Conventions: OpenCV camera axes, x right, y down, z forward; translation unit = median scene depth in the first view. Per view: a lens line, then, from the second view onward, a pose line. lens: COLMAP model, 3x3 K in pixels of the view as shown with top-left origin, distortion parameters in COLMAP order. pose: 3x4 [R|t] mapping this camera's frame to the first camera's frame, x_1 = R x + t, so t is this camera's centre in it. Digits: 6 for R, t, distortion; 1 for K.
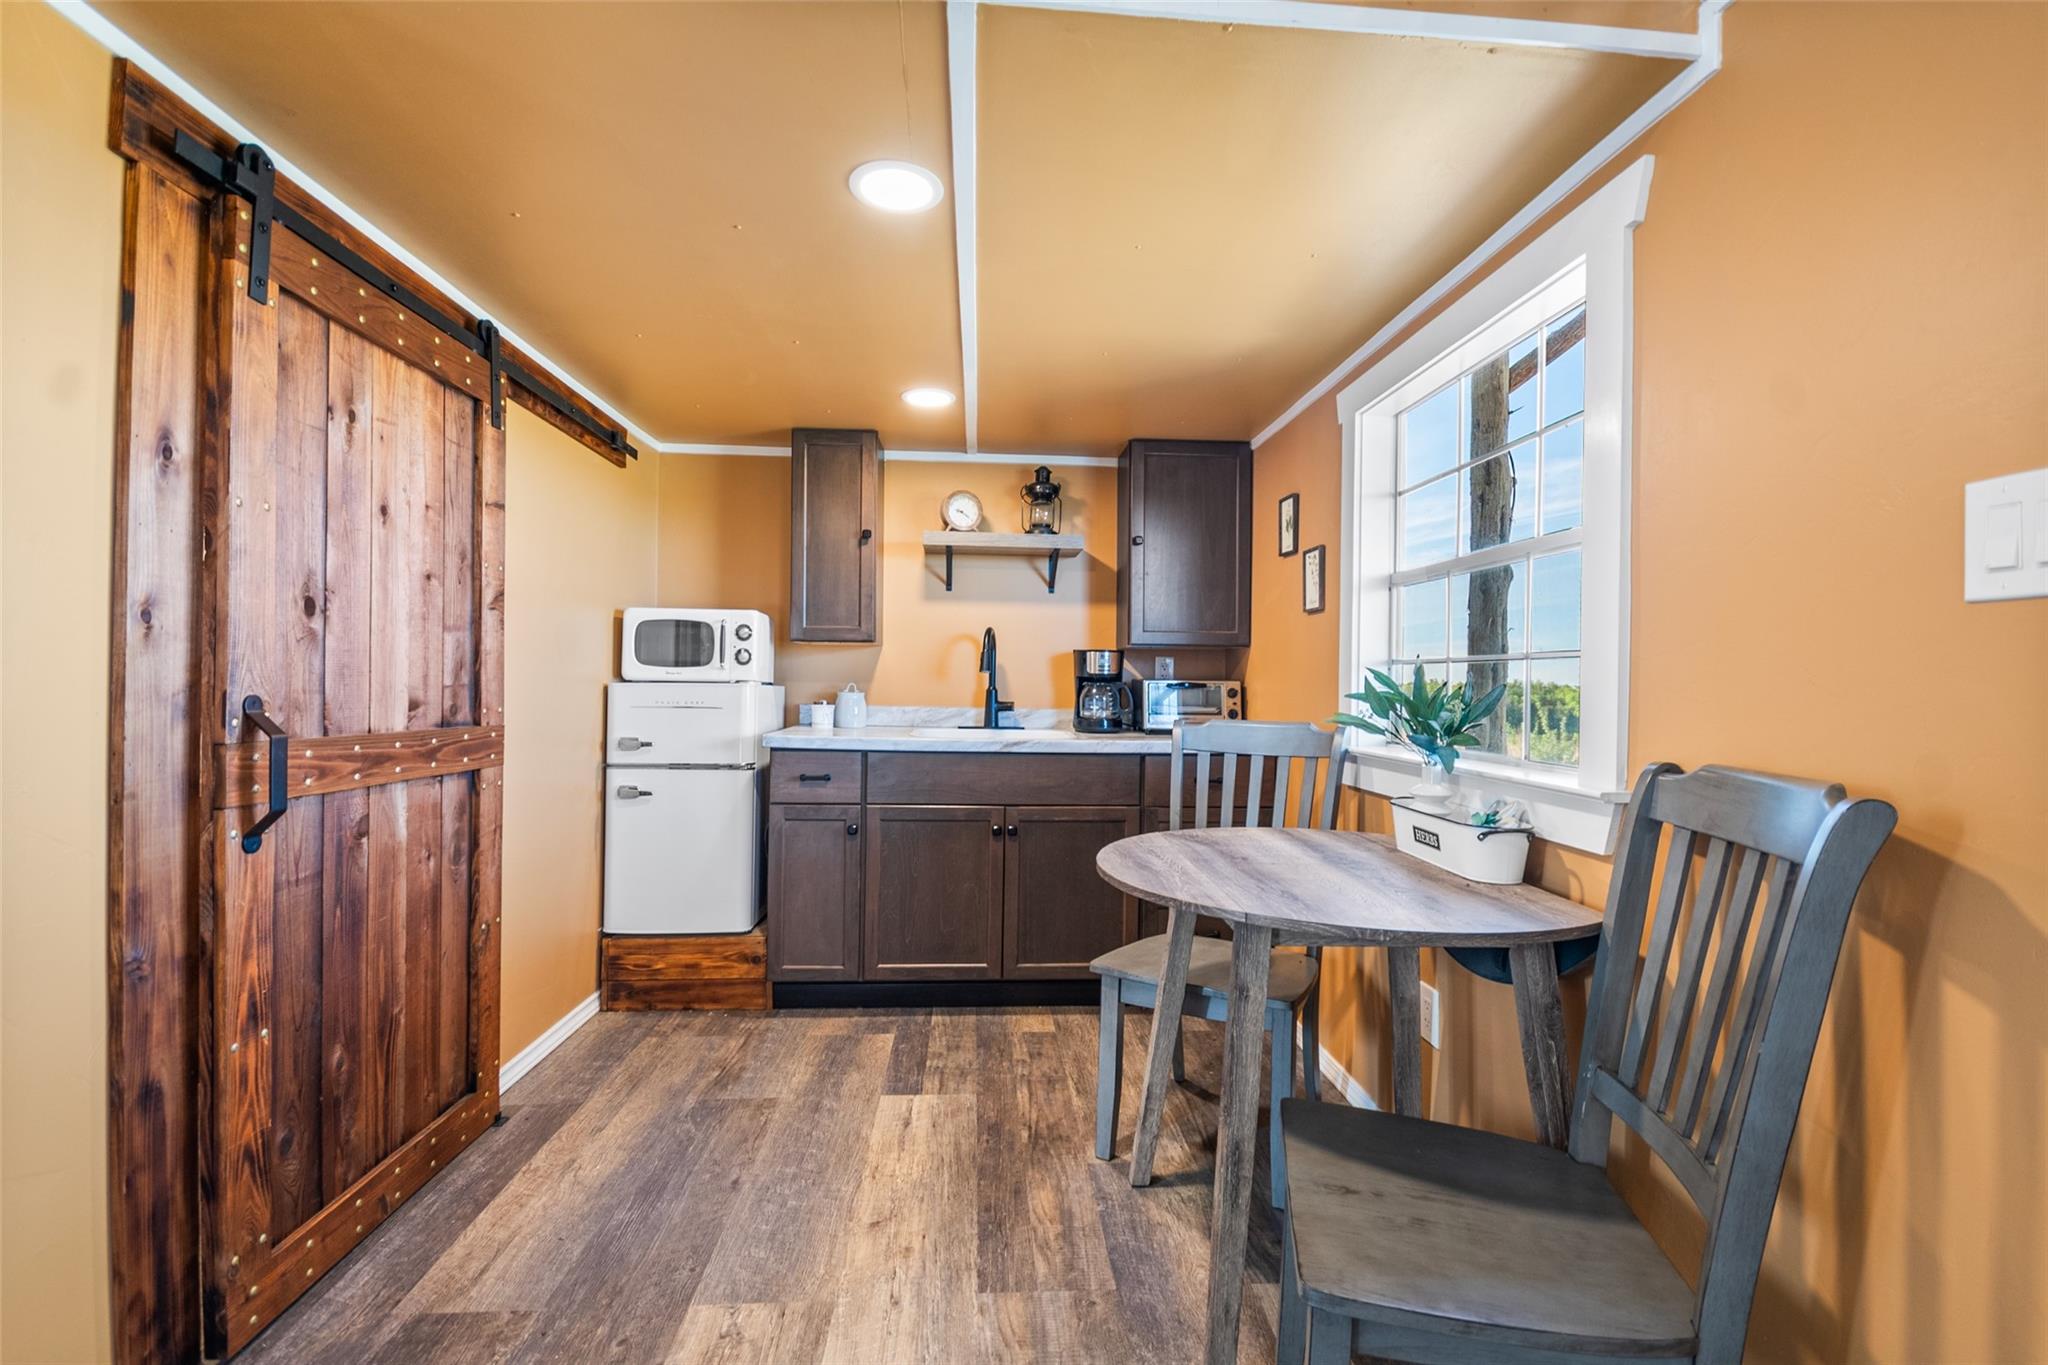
lens RADIAL K [[919.4, 0, 1032.4], [0, 919.4, 682.5], [0, 0, 1]] dist [0.005202, -0.004940]
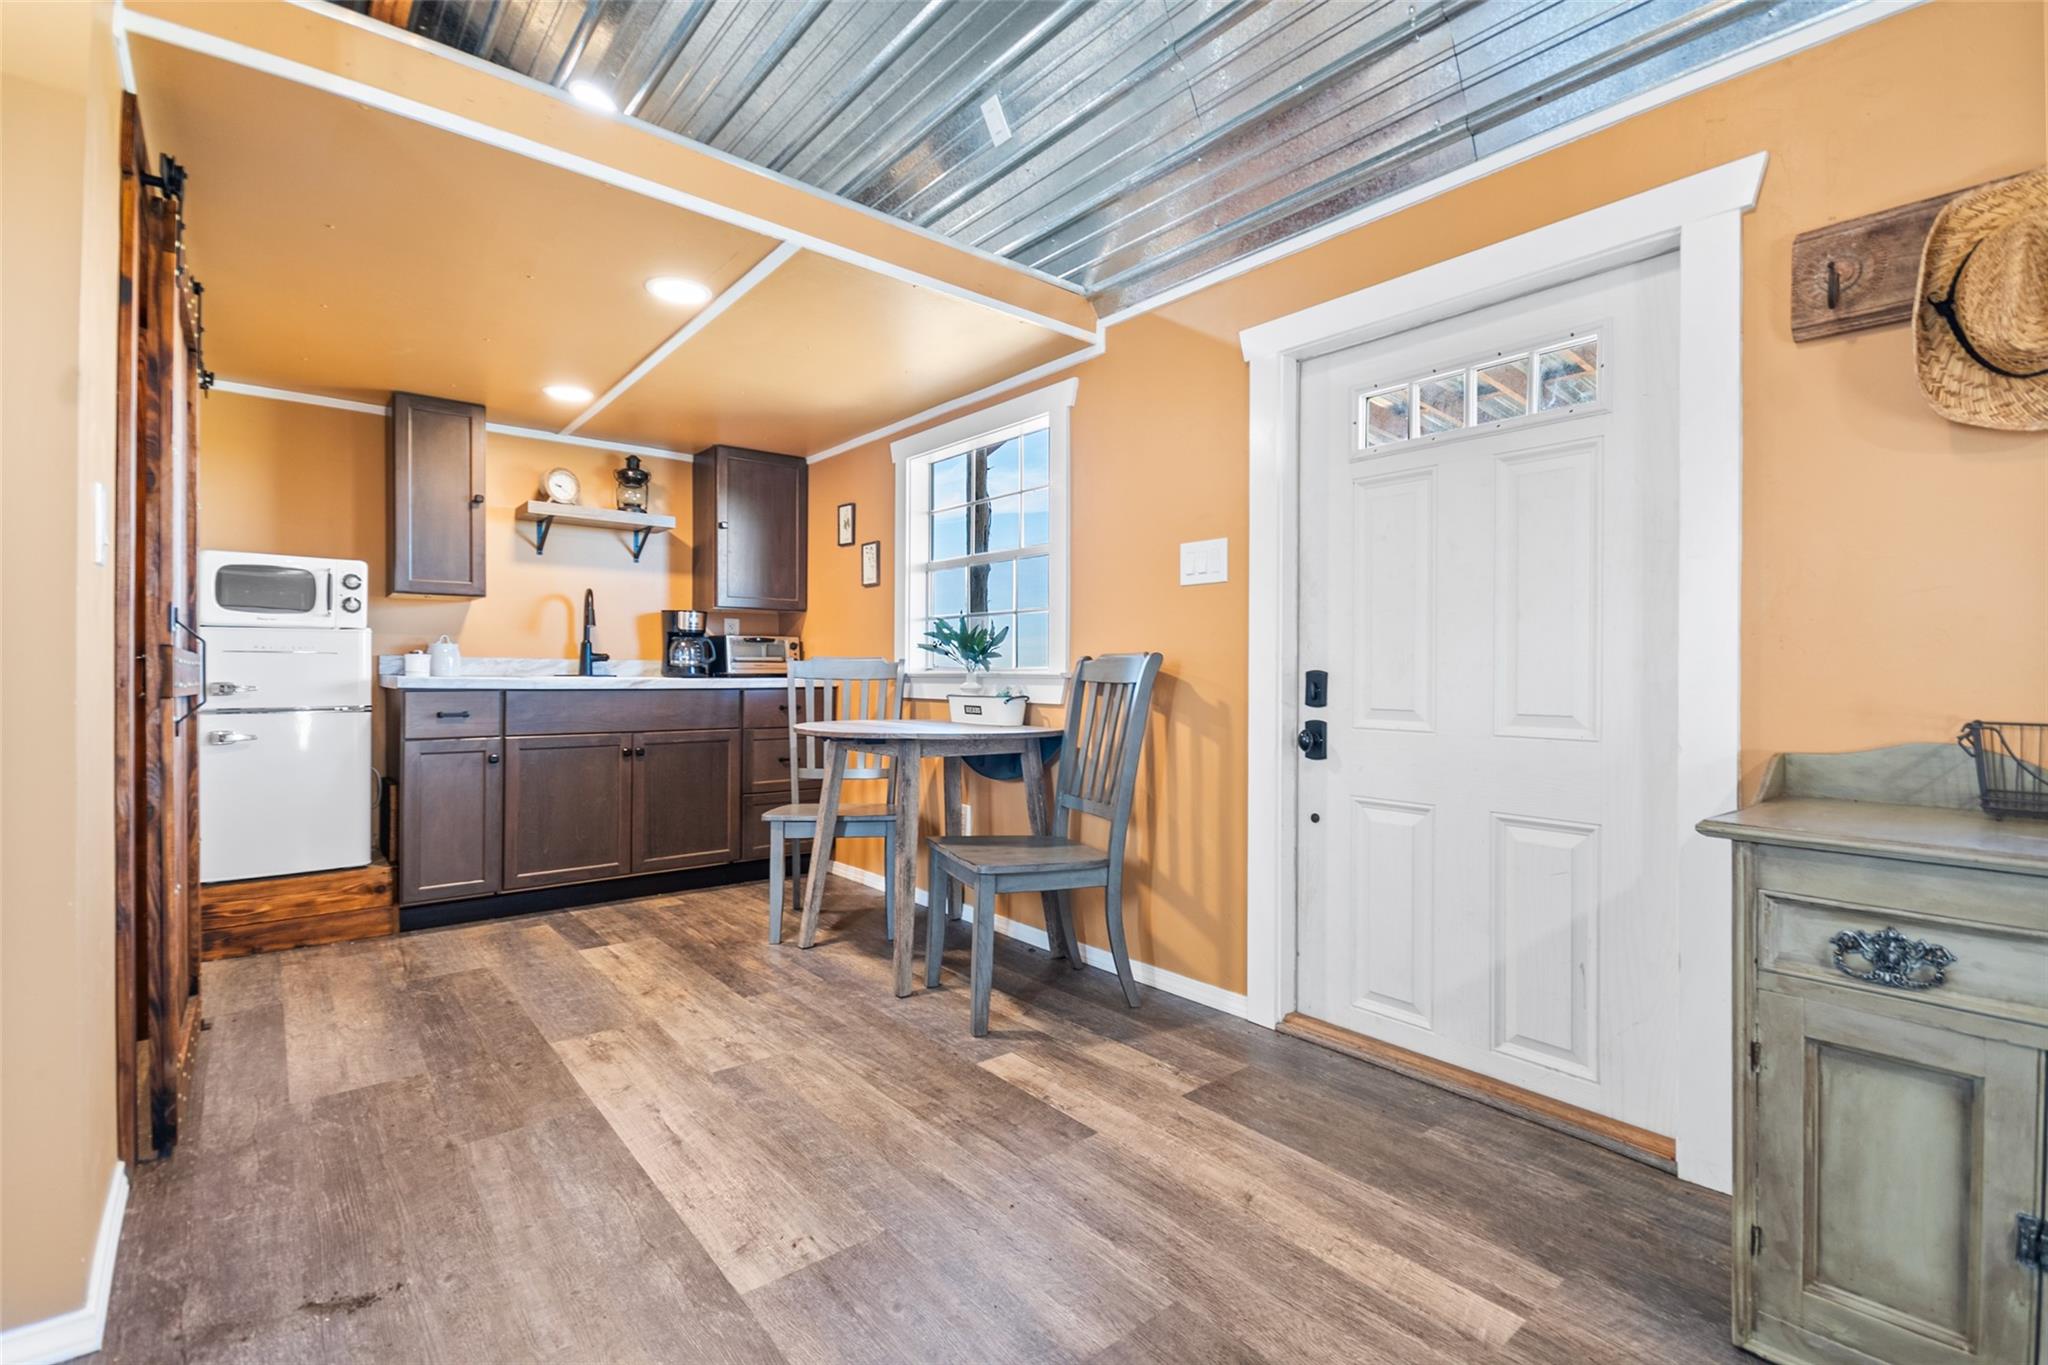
lens RADIAL K [[919.4, 0, 1053.3], [0, 919.4, 671.0], [0, 0, 1]] dist [0.005202, -0.004940]
pose [[0.802360, -0.009819, 0.596760, -0.315799], [0.007818, 0.999952, 0.005943, 0.049111], [-0.596790, -0.000103, 0.802398, -0.331056]]
